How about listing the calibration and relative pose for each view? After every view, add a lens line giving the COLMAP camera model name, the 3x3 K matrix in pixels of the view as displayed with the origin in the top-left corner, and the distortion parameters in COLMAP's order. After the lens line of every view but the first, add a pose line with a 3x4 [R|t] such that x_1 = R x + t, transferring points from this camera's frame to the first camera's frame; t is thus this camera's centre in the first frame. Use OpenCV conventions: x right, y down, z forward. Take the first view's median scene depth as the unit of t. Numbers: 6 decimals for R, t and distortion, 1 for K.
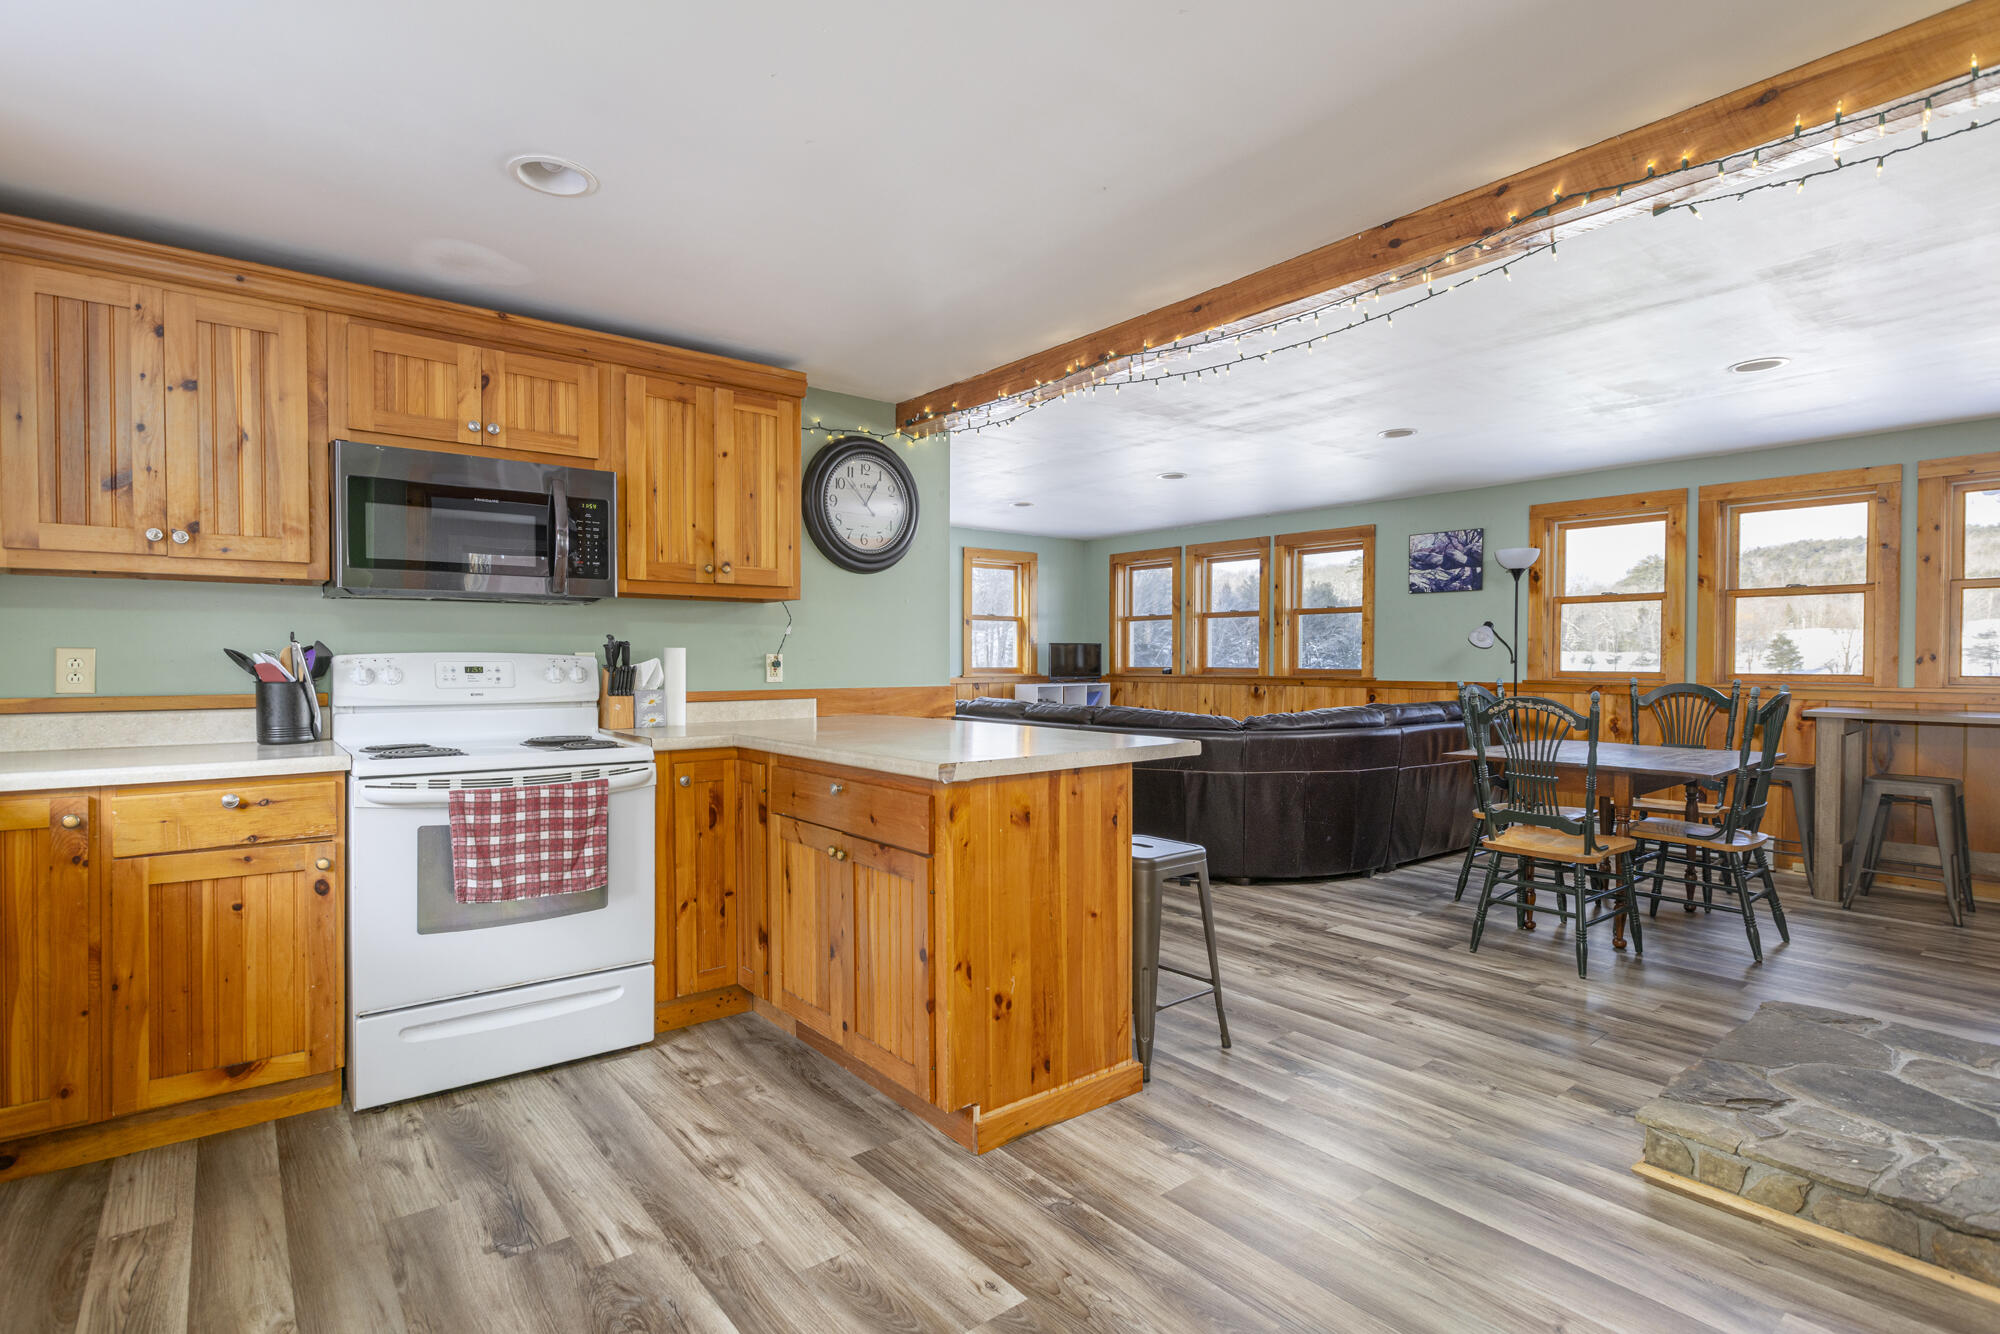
lens RADIAL K [[979.0, 0, 1001.2], [0, 979.0, 675.2], [0, 0, 1]] dist [-0.001180, -0.000089]
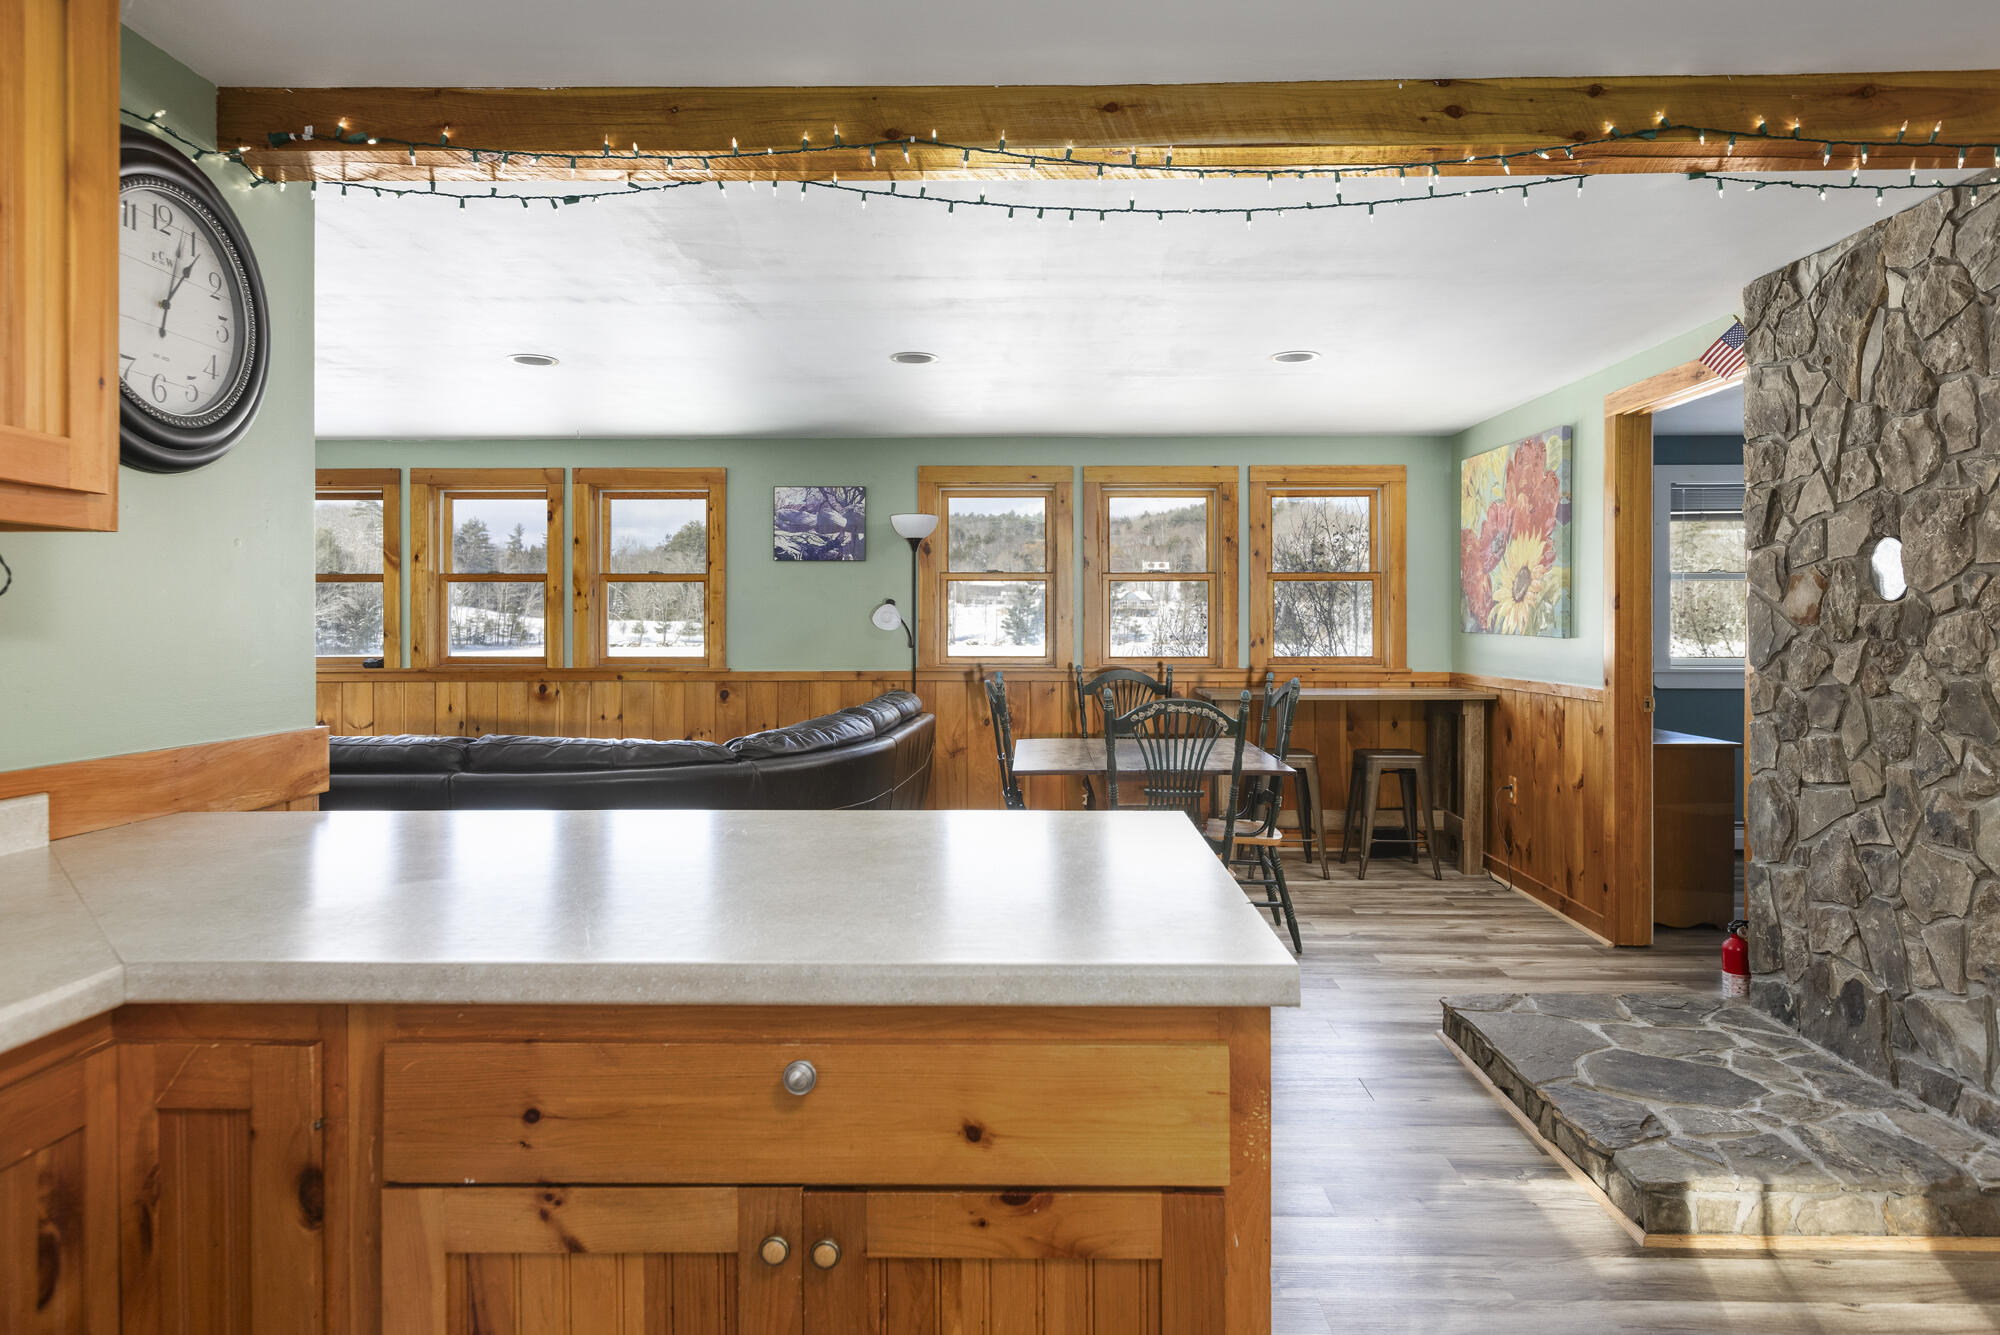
lens RADIAL K [[1153.5, 0, 1030.3], [0, 1153.5, 630.3], [0, 0, 1]] dist [0.001619, 0.000315]
pose [[0.636944, -0.003675, 0.770901, -0.374531], [0.014616, 0.999866, -0.007309, -0.038400], [-0.770771, 0.015923, 0.636913, 0.552858]]
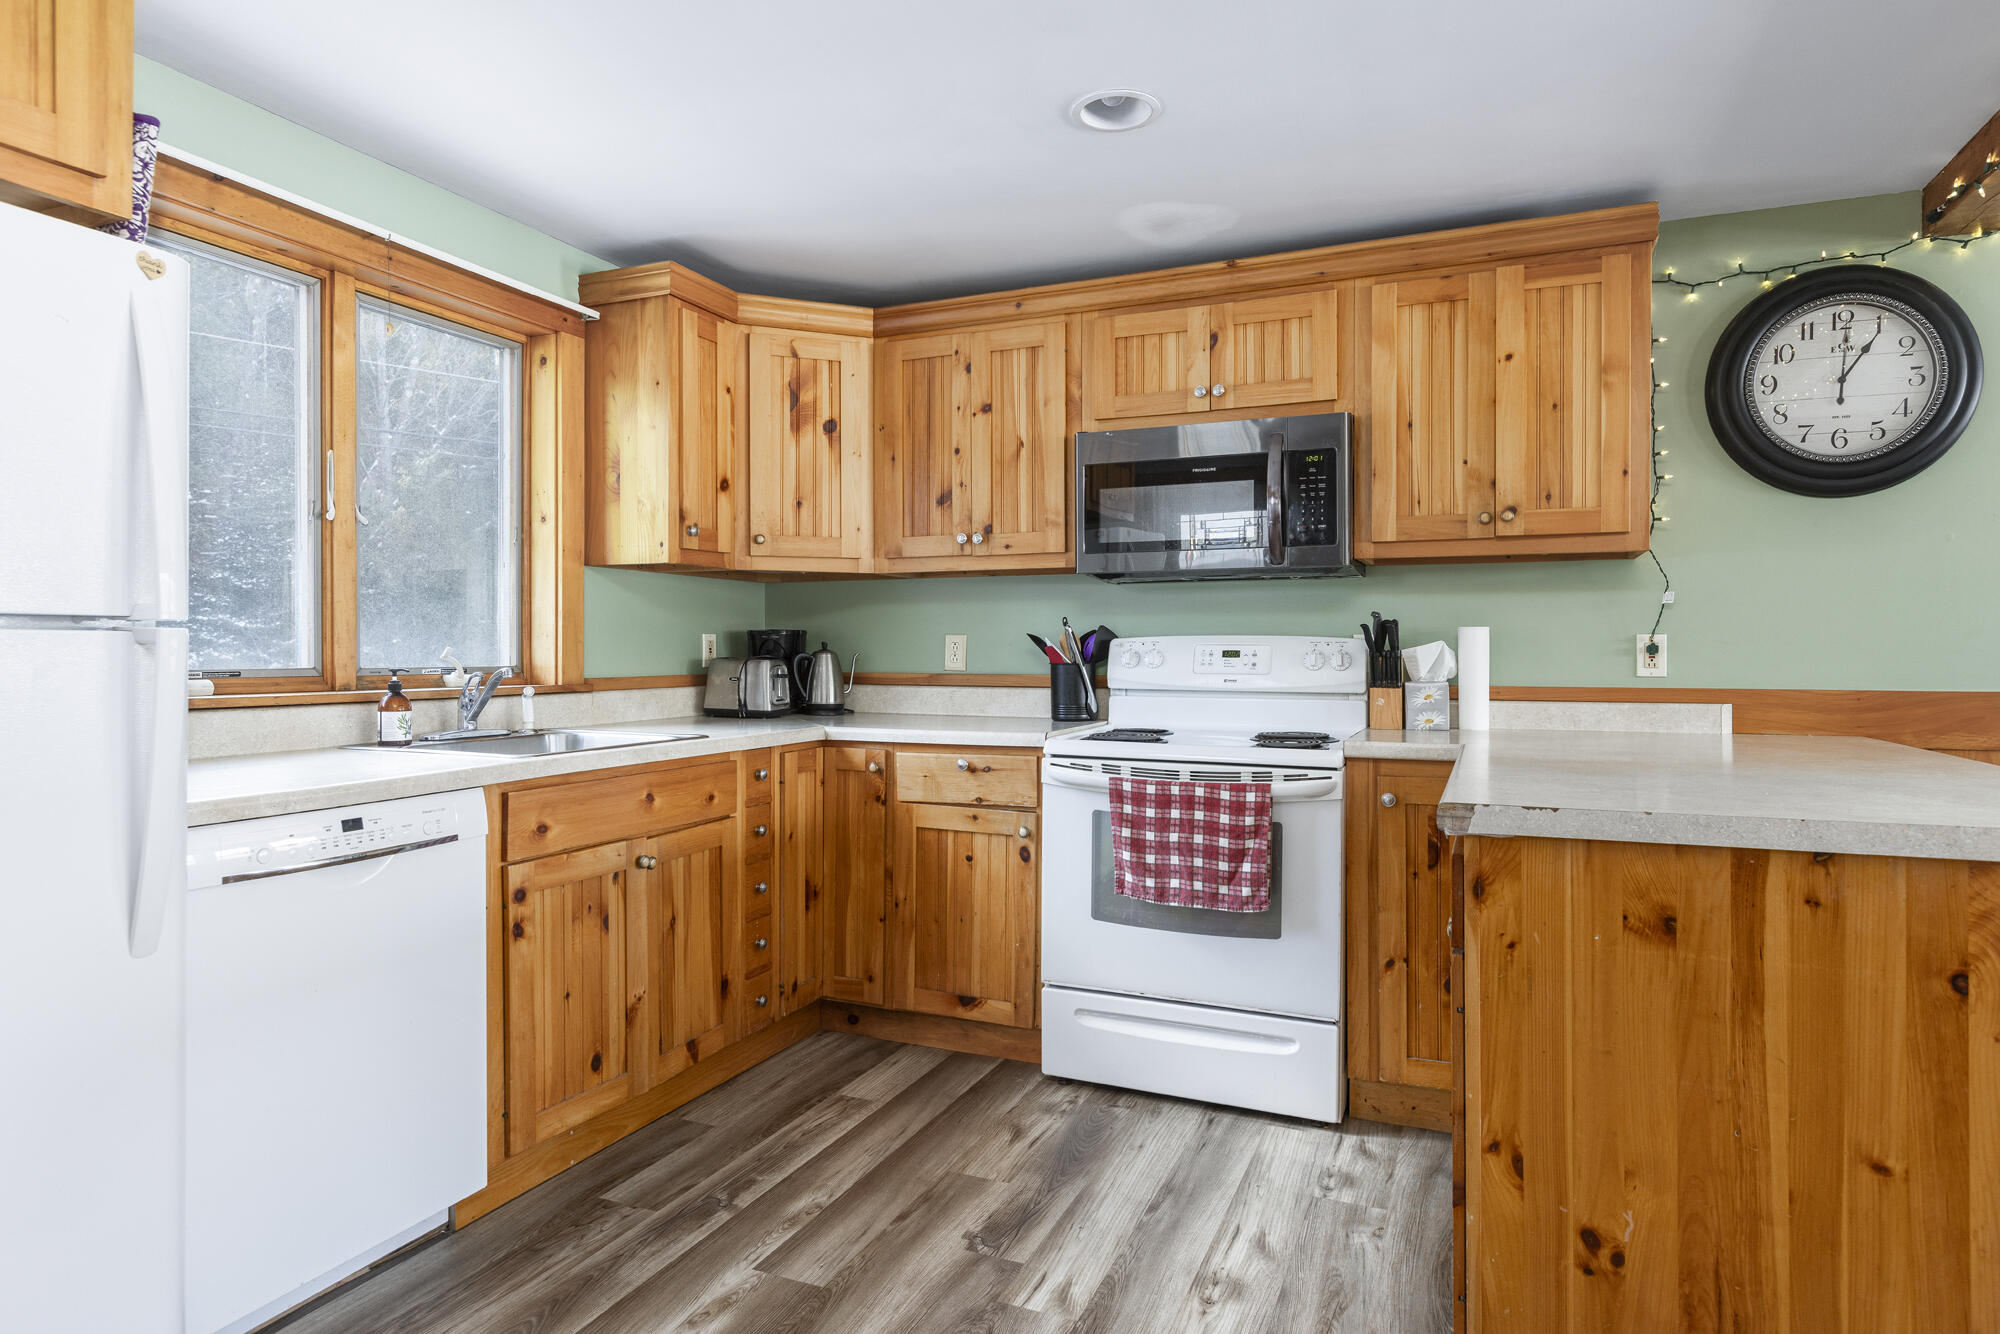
lens RADIAL K [[1175.9, 0, 993.2], [0, 1175.9, 652.4], [0, 0, 1]] dist [0.000178, -0.000978]
pose [[0.456423, 0.001388, -0.889762, 0.346593], [-0.015823, 0.999853, -0.006556, 0.003771], [0.889622, 0.017071, 0.456378, 0.300143]]
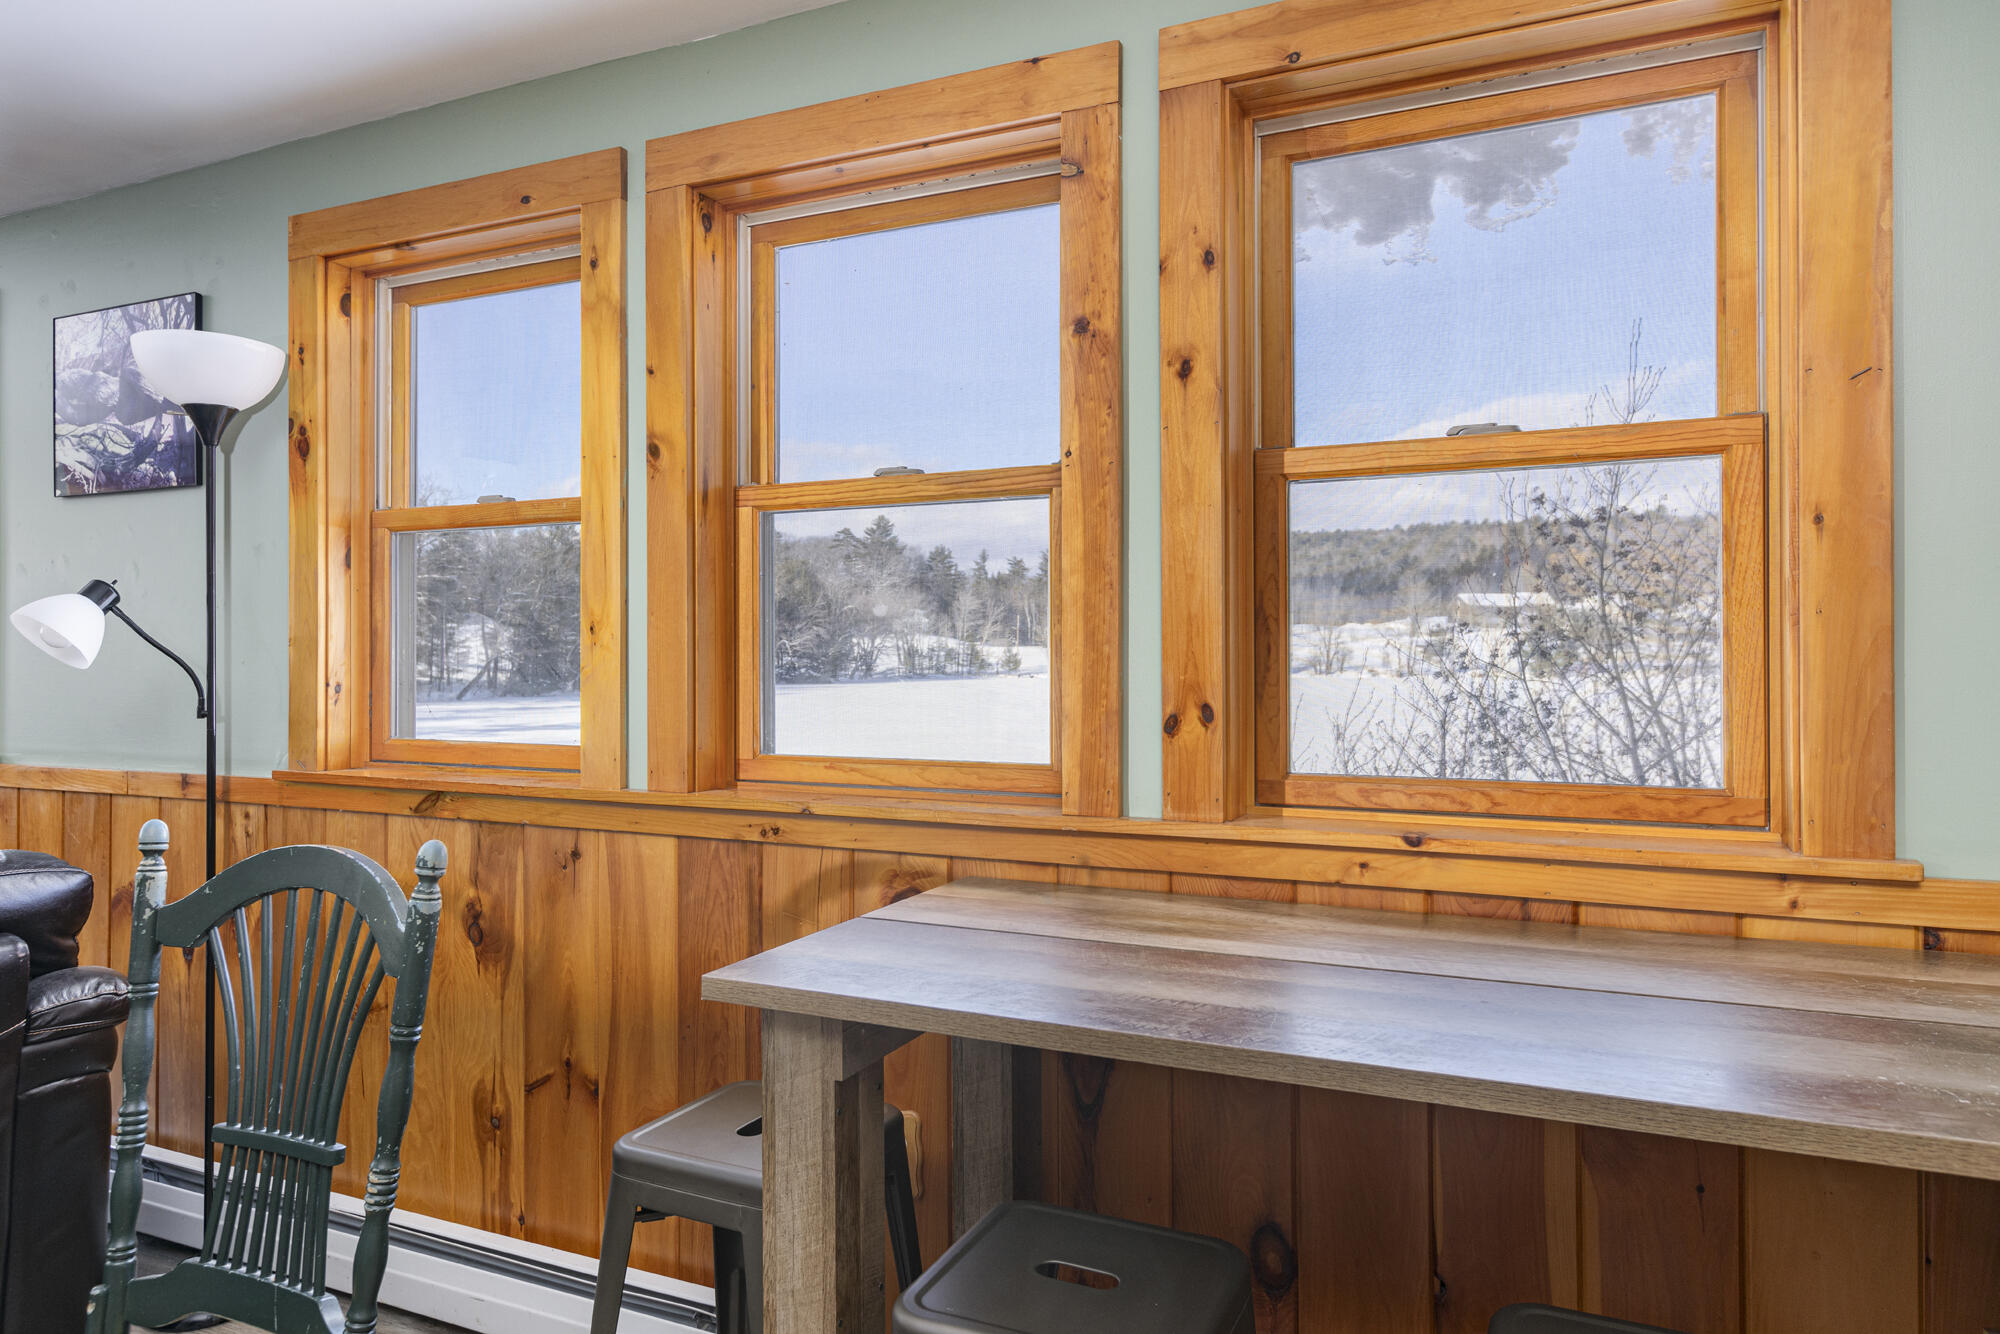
lens RADIAL K [[1273.2, 0, 1000.0], [0, 1273.2, 667.0], [0, 0, 1]] dist [-0.003558, -0.001277]
pose [[0.897452, -0.006135, 0.441069, 1.135881], [0.010000, 0.999929, -0.006438, -0.046743], [-0.440999, 0.010189, 0.897450, 1.070610]]
